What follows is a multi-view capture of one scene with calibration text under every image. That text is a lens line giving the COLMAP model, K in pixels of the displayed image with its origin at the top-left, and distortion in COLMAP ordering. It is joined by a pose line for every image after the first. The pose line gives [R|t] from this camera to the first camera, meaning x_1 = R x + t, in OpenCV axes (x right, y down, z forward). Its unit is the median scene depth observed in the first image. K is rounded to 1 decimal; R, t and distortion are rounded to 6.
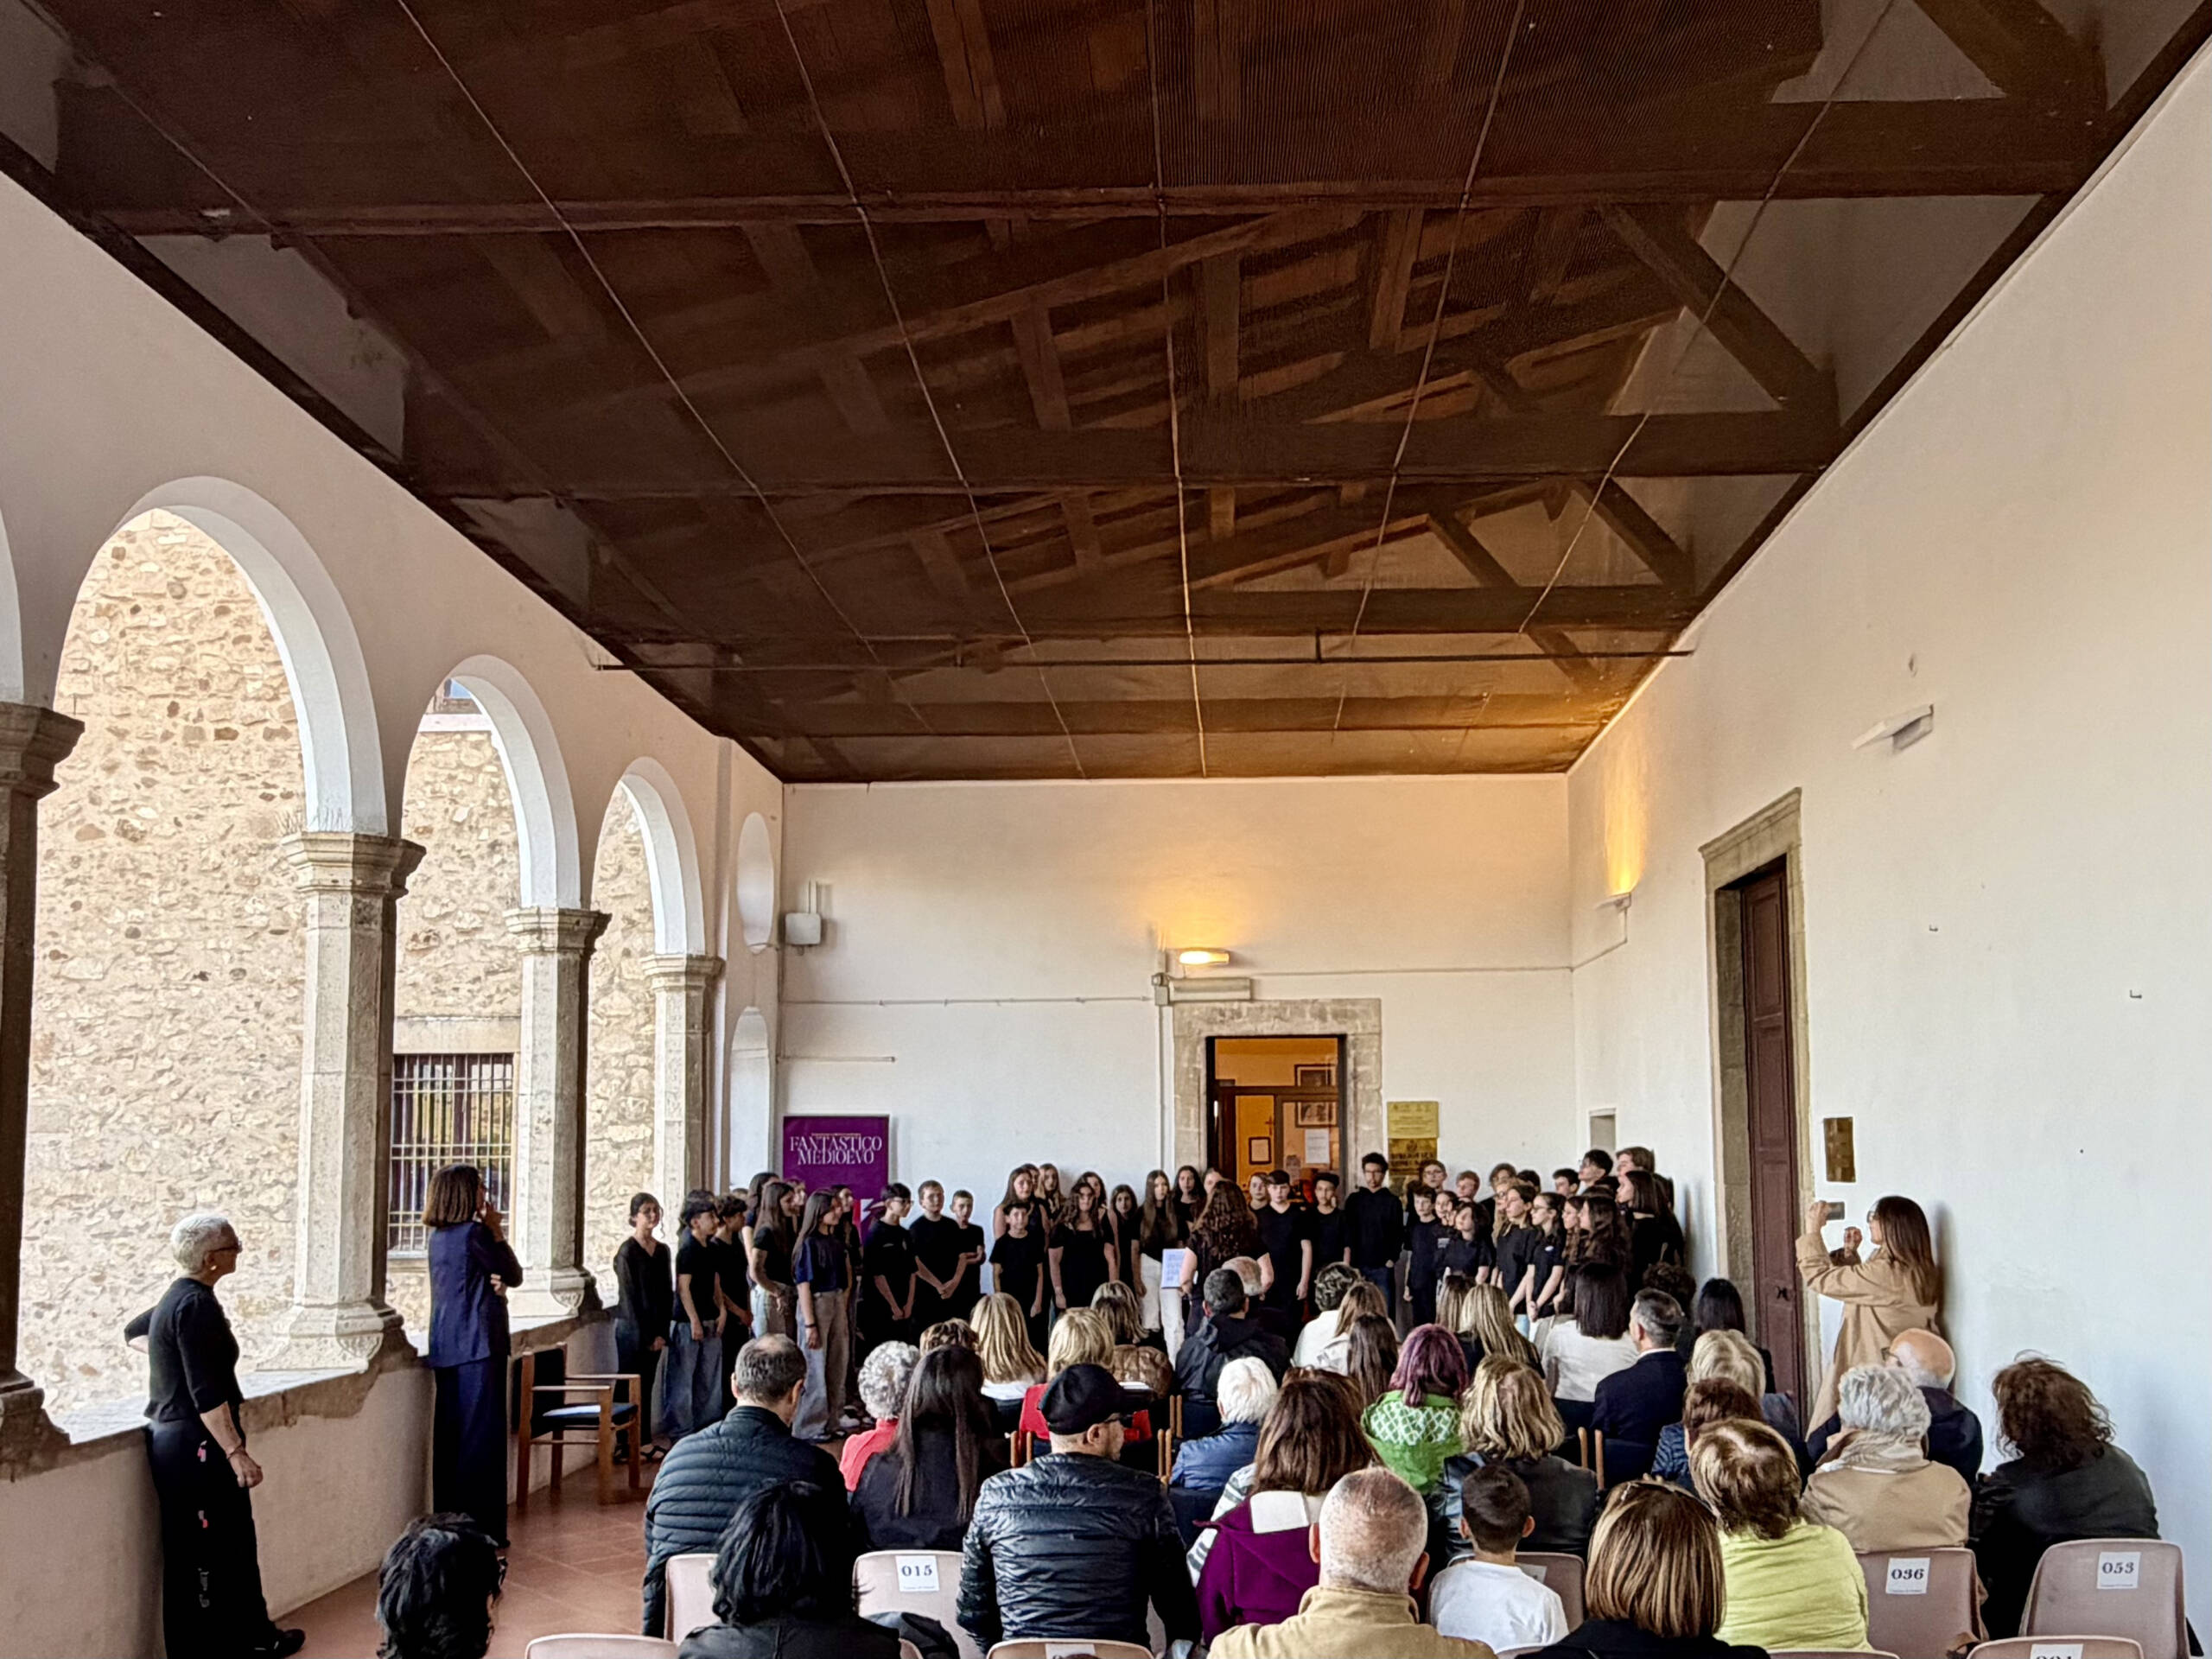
lens RADIAL K [[1869.2, 0, 1210.8], [0, 1869.2, 979.5], [0, 0, 1]] dist [0.001361, -0.004411]
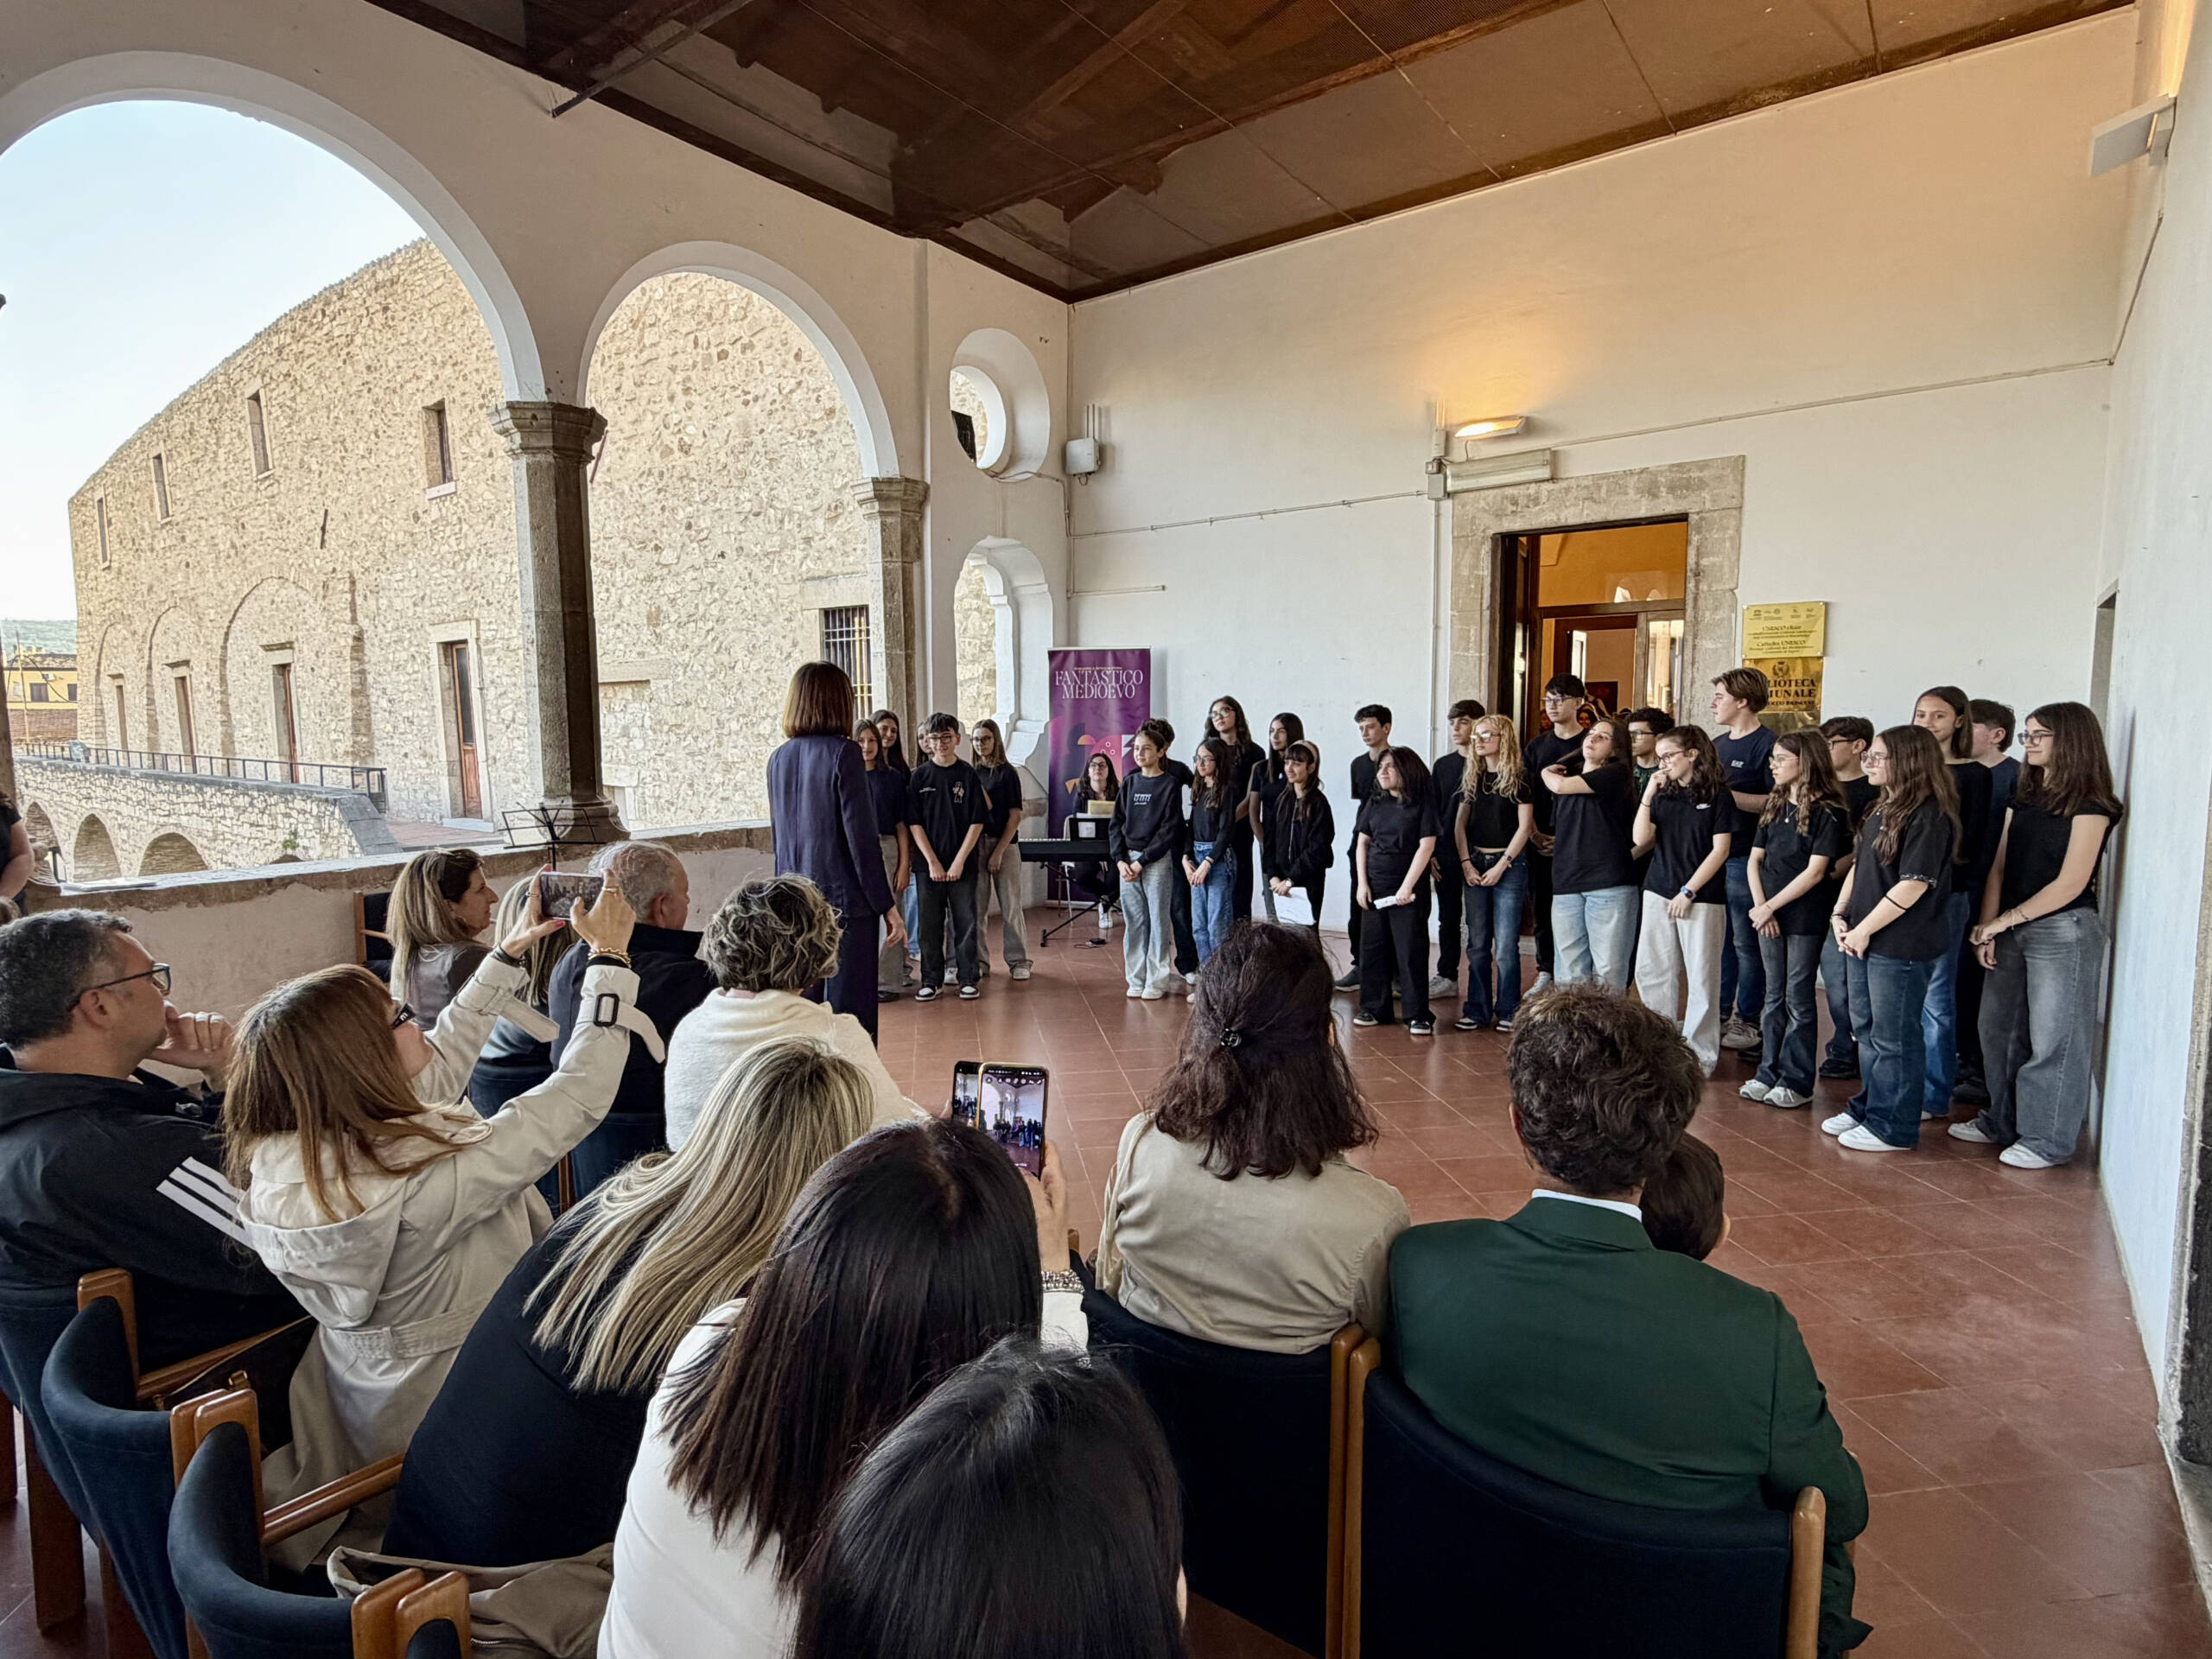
lens RADIAL K [[1176.7, 0, 1106.0], [0, 1176.7, 829.5], [0, 0, 1]] dist [0.000481, 0.001604]
pose [[0.812356, 0.060048, -0.580062, 0.159396], [0.052260, 0.983186, 0.174969, 0.057518], [0.580816, -0.172451, 0.795559, 0.491381]]
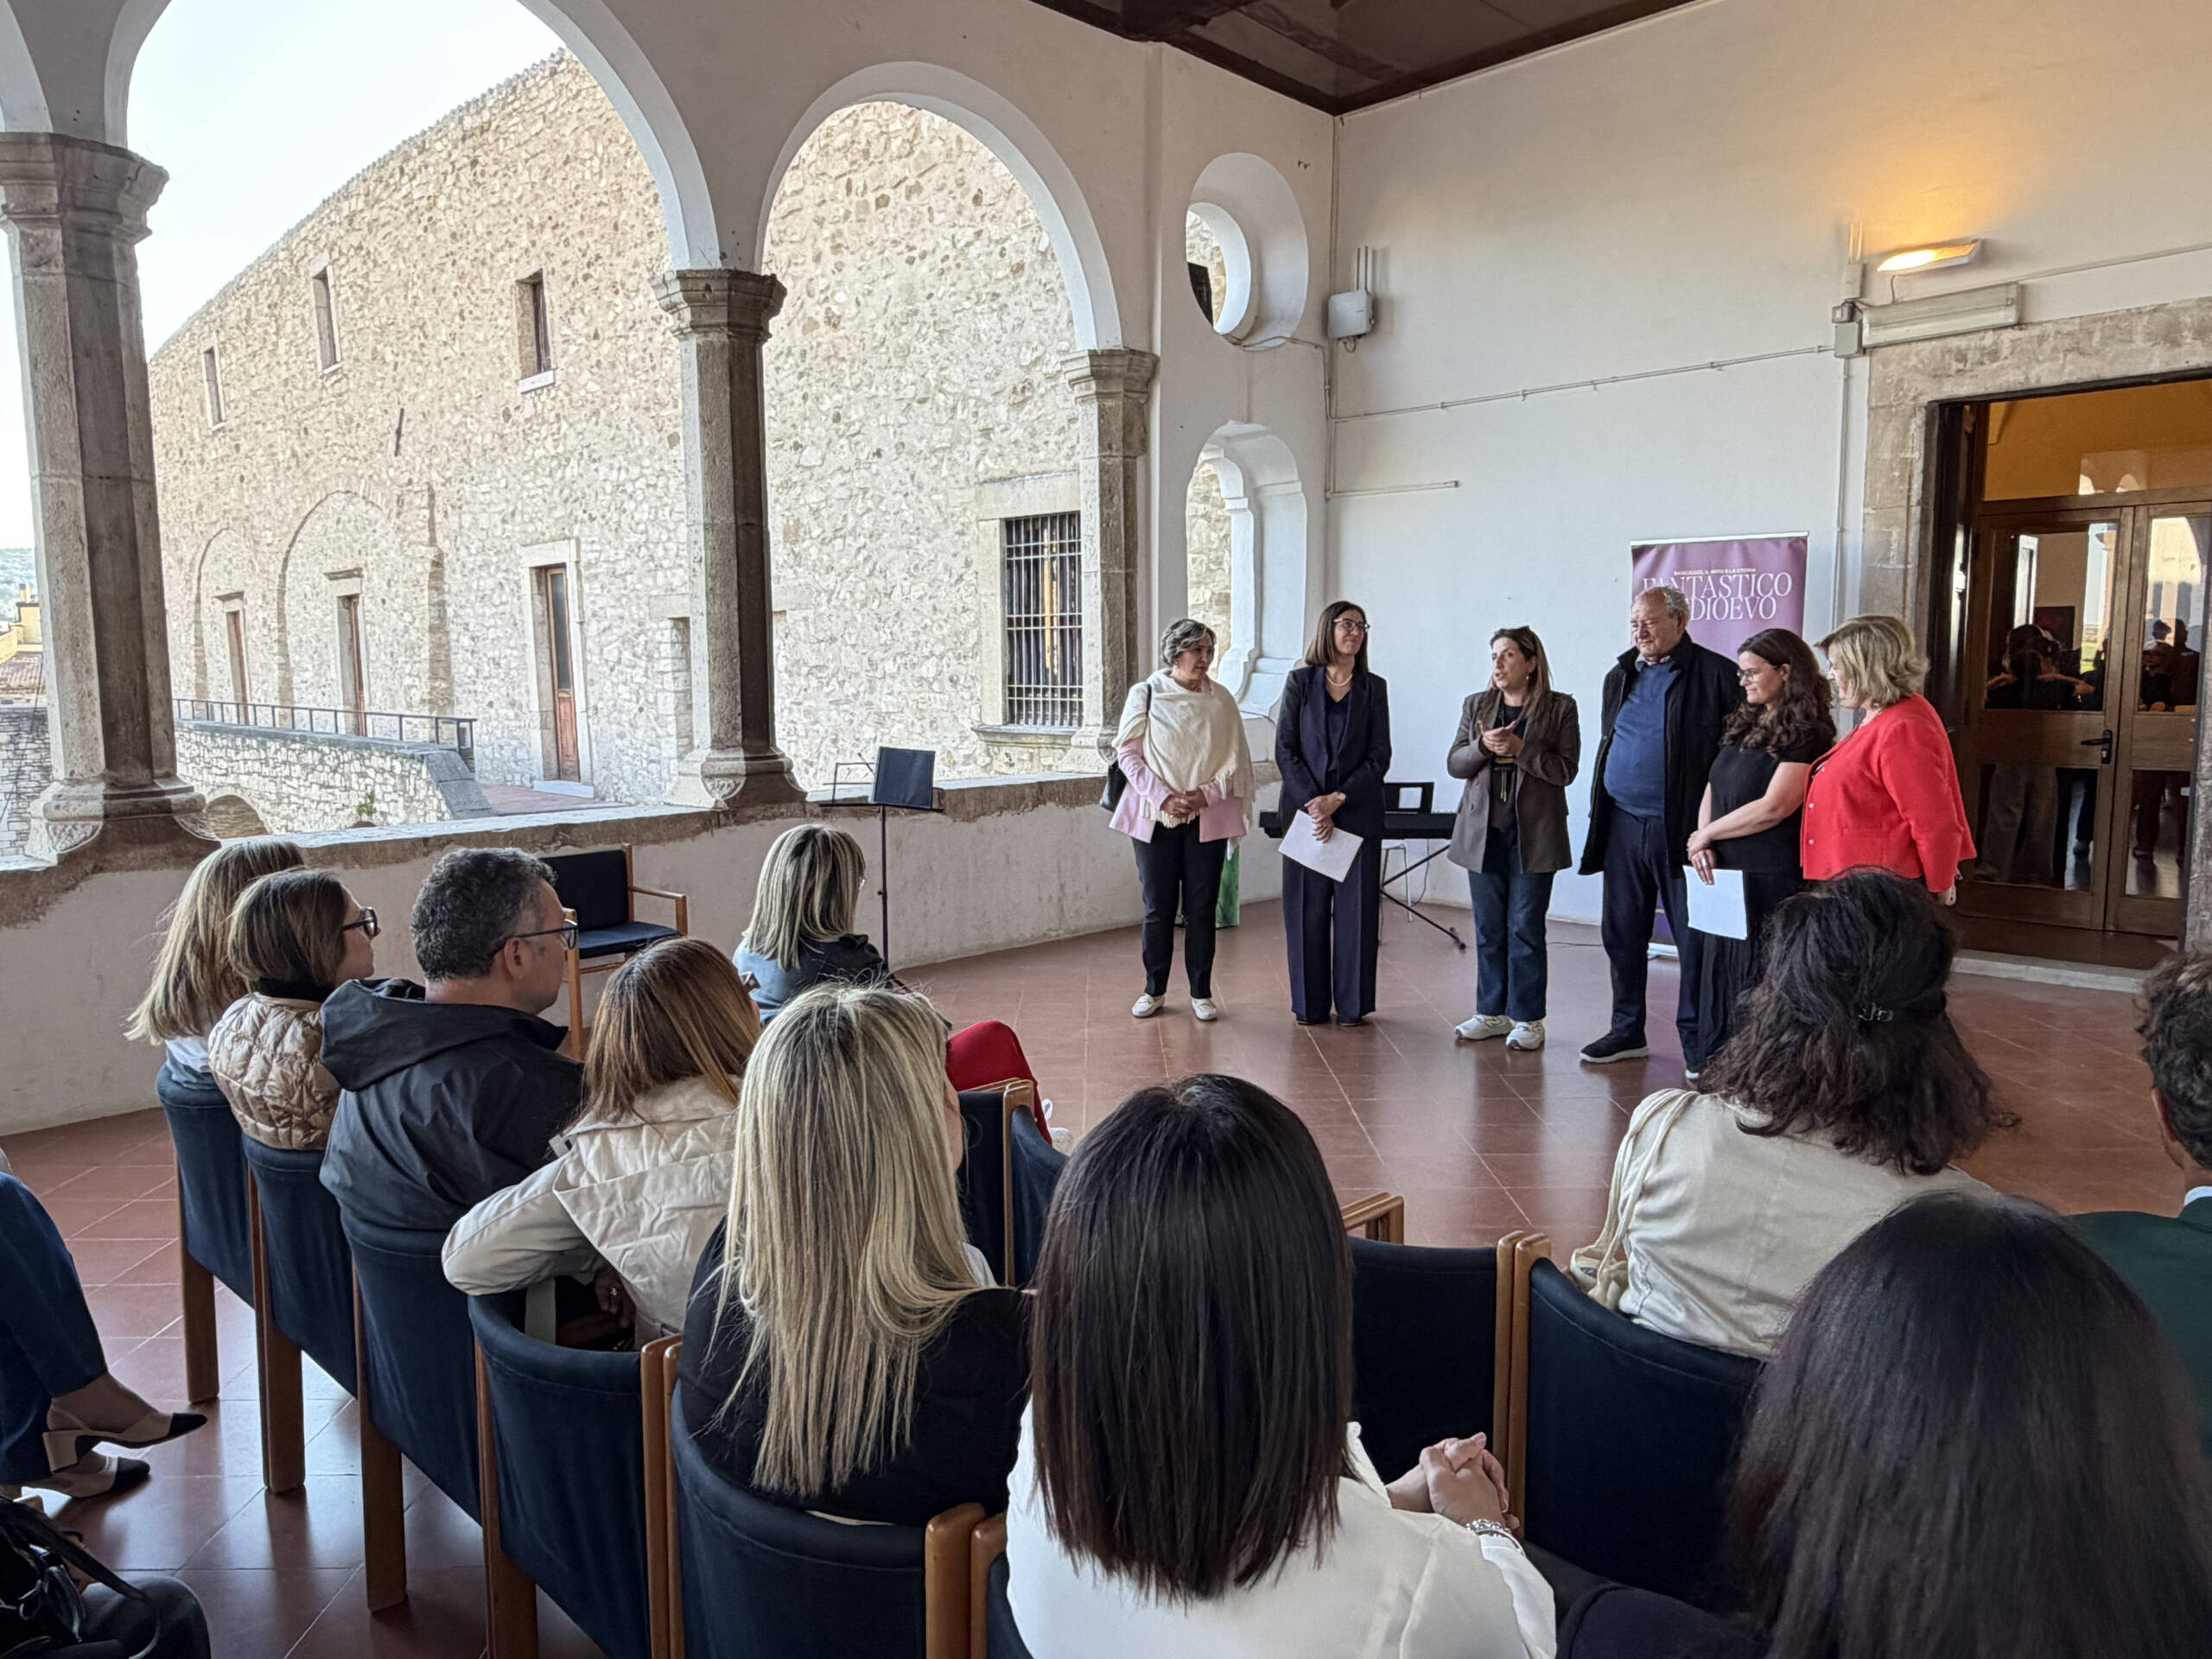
lens RADIAL K [[1538.9, 0, 1095.4], [0, 1538.9, 832.9], [0, 0, 1]] dist [0.000365, 0.003651]
pose [[0.721138, 0.080998, -0.688040, 0.149997], [0.063839, 0.981147, 0.182414, 0.057911], [0.689843, -0.175470, 0.702372, 0.464732]]
